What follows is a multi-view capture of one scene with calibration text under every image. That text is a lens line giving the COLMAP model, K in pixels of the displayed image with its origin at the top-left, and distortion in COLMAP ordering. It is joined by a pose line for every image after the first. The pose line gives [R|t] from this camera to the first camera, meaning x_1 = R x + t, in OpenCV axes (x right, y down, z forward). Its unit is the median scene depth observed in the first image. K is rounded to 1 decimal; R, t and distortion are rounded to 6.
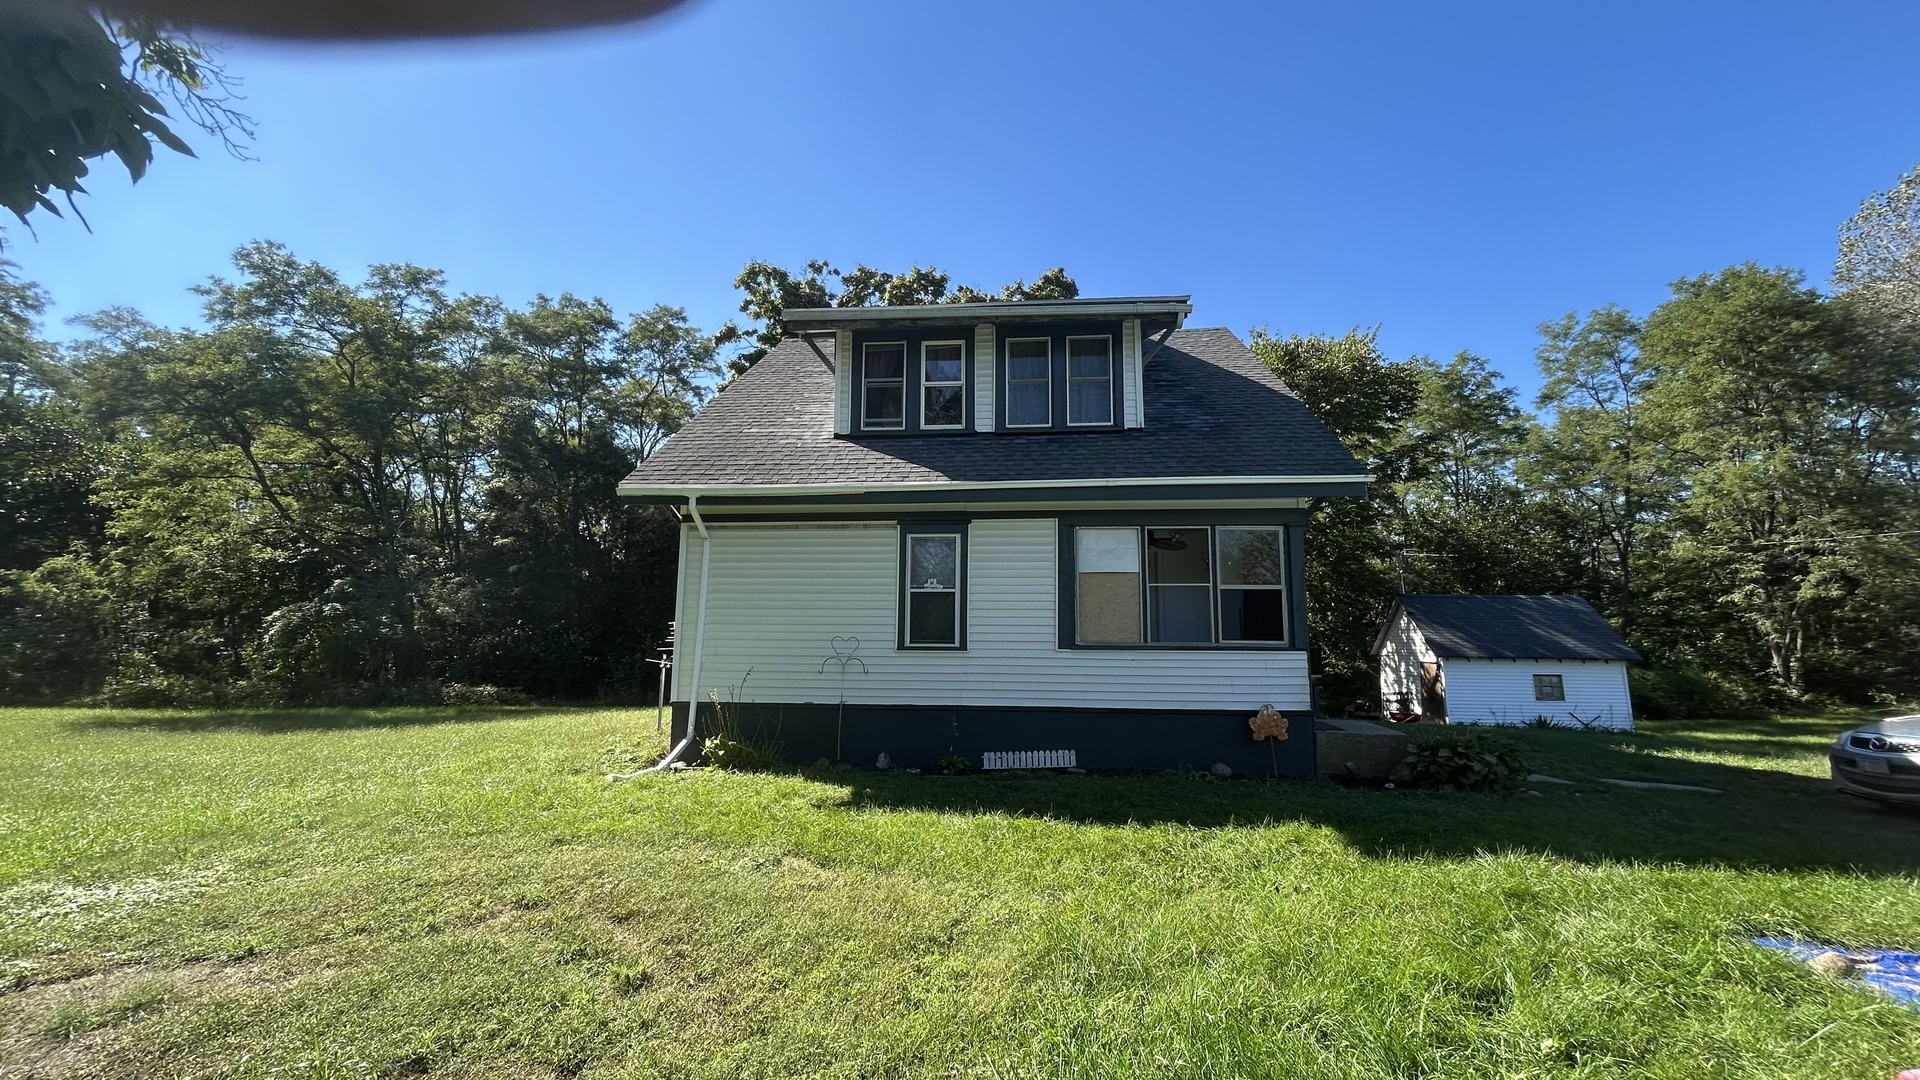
lens RADIAL K [[769.4, 0, 960.0], [0, 769.4, 540.0], [0, 0, 1]] dist [-0.000717, -0.000561]
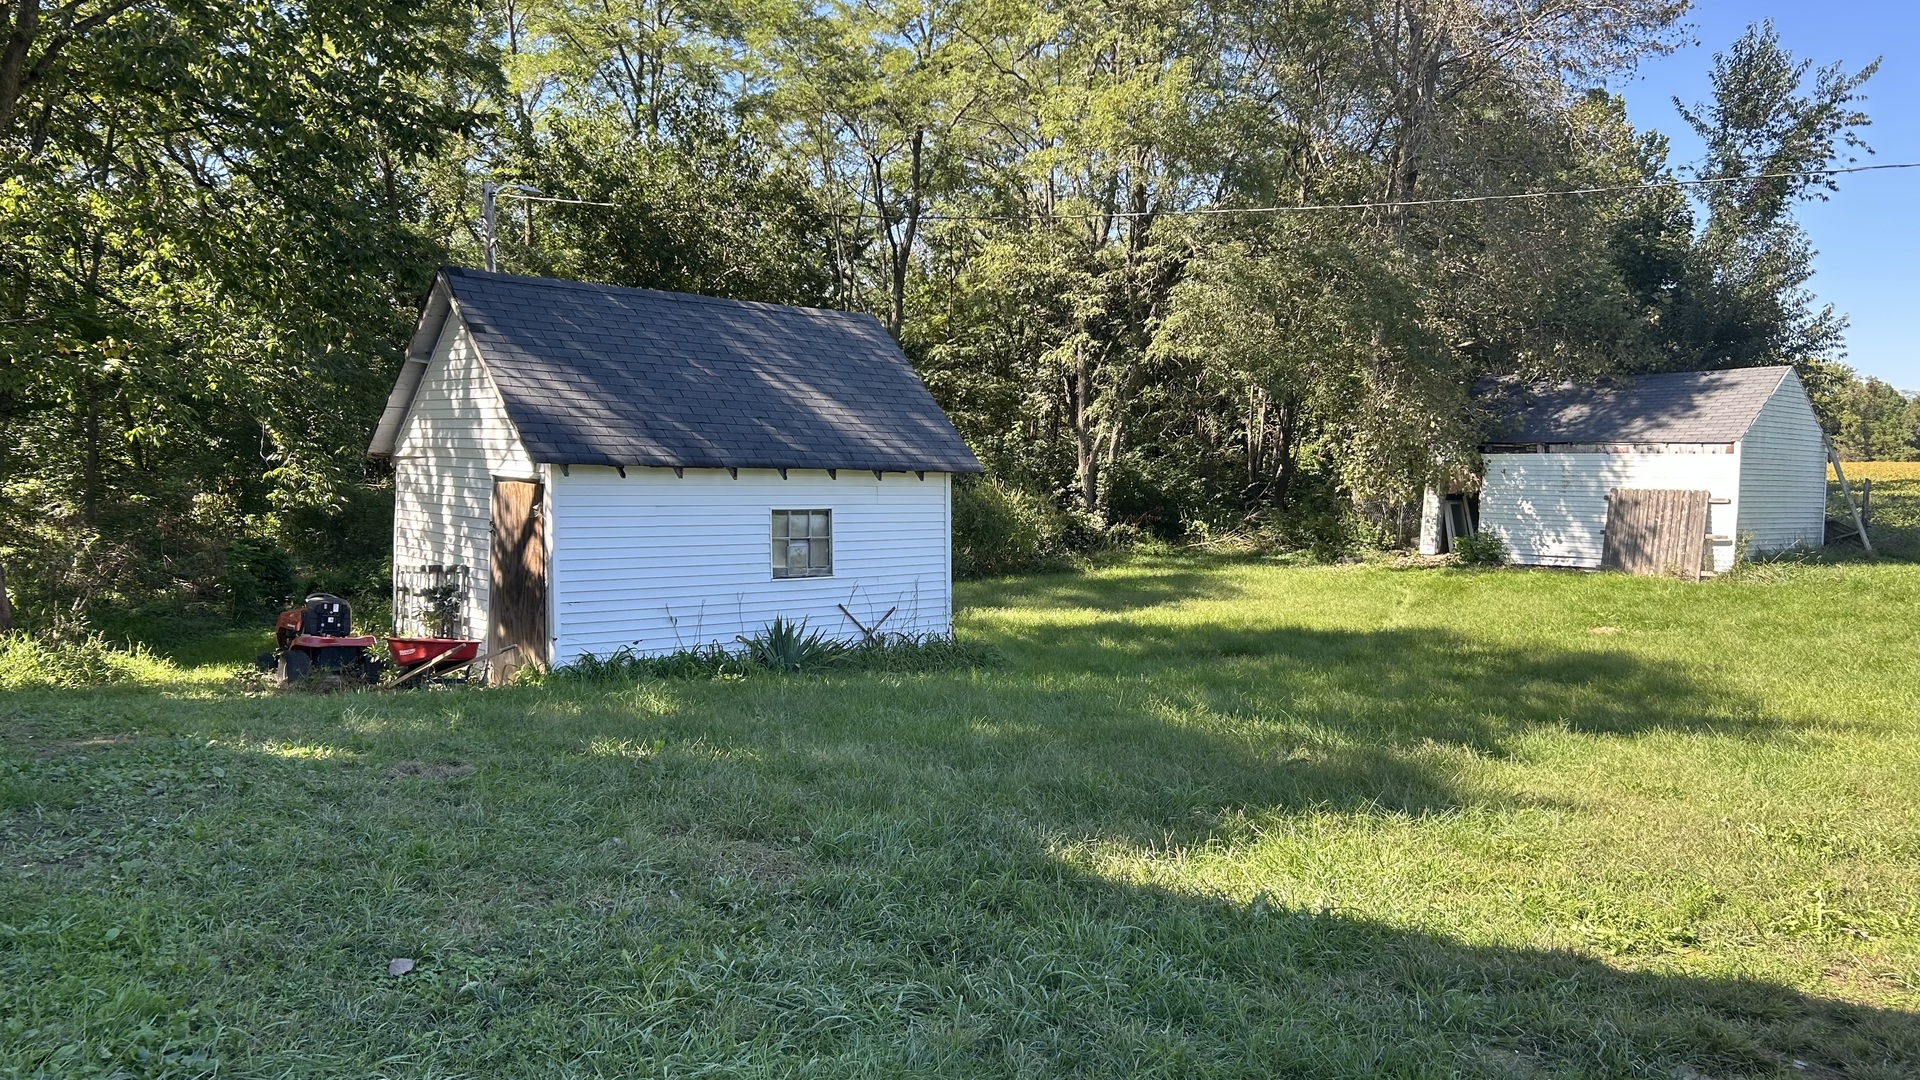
lens RADIAL K [[1549.7, 0, 960.0], [0, 1549.7, 540.0], [0, 0, 1]] dist [0.178225, 0.000160]
pose [[0.710151, -0.035479, 0.703155, 0.257377], [-0.105185, 0.982174, 0.155789, 0.057371], [-0.696148, -0.184595, 0.693760, 0.377113]]
